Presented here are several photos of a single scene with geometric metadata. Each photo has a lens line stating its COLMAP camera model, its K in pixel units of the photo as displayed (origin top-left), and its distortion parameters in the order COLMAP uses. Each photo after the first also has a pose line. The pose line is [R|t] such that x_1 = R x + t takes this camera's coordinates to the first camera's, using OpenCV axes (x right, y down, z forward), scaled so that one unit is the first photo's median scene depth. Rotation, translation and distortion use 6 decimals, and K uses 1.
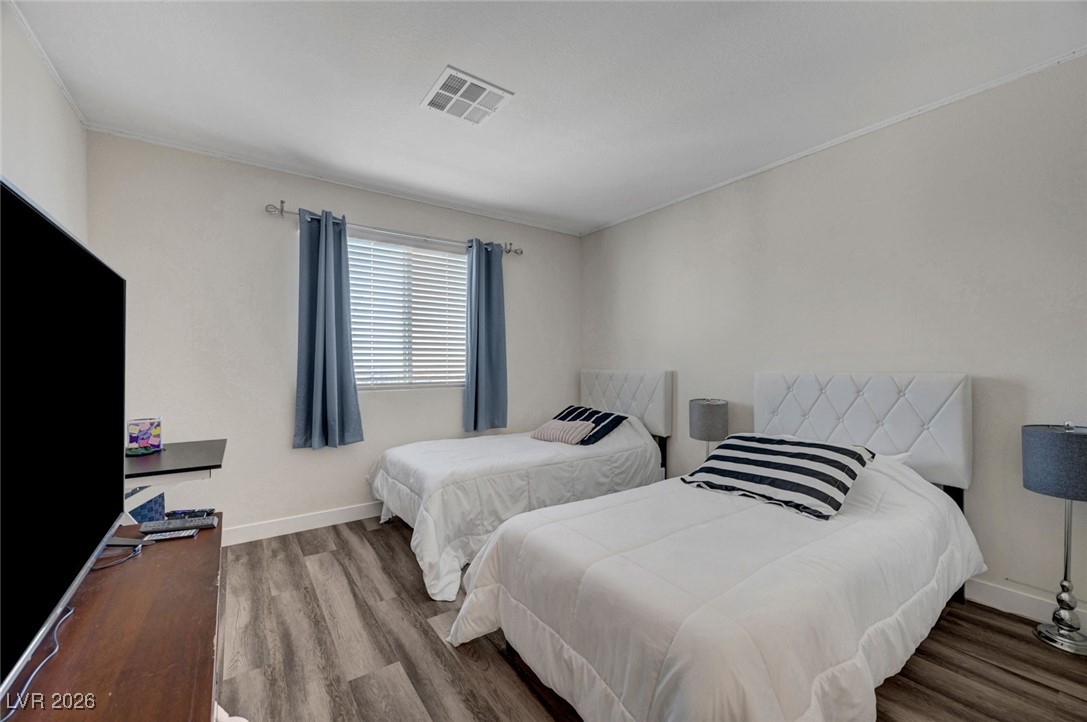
lens RADIAL K [[434.4, 0, 541.0], [0, 434.4, 365.0], [0, 0, 1]] dist [0.004743, -0.001220]
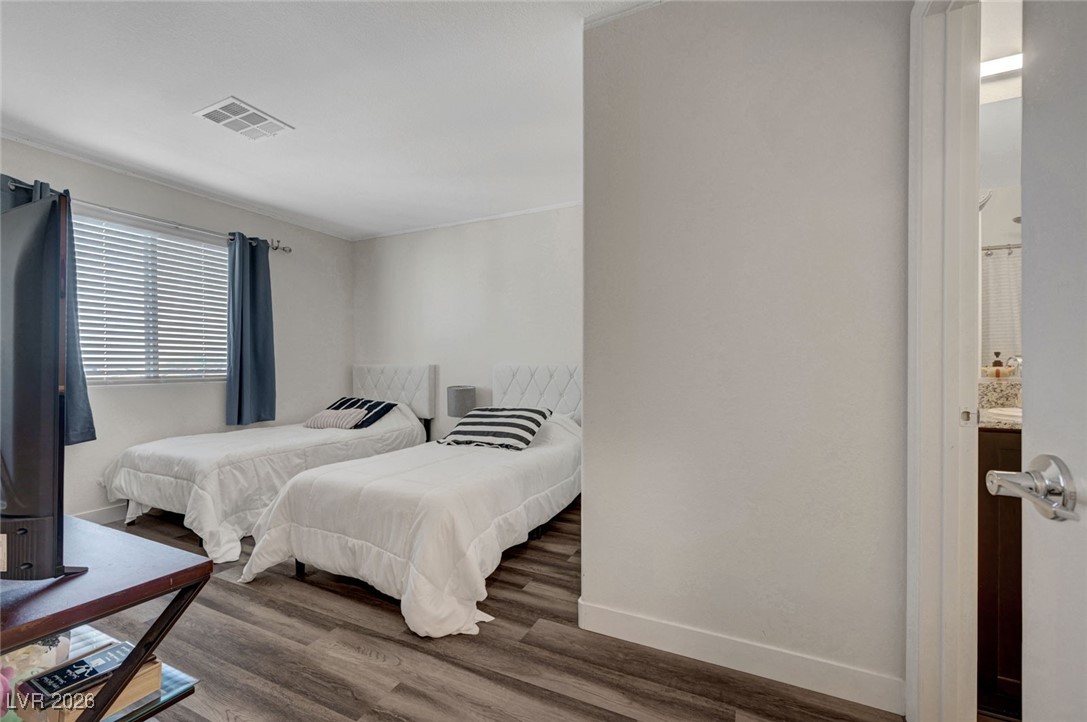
lens RADIAL K [[434.4, 0, 545.2], [0, 434.4, 369.7], [0, 0, 1]] dist [0.004743, -0.001220]
pose [[0.869478, -0.005679, 0.493939, -0.050515], [0.001520, 0.999960, 0.008820, 0.026132], [-0.493969, -0.006918, 0.869452, -0.334913]]
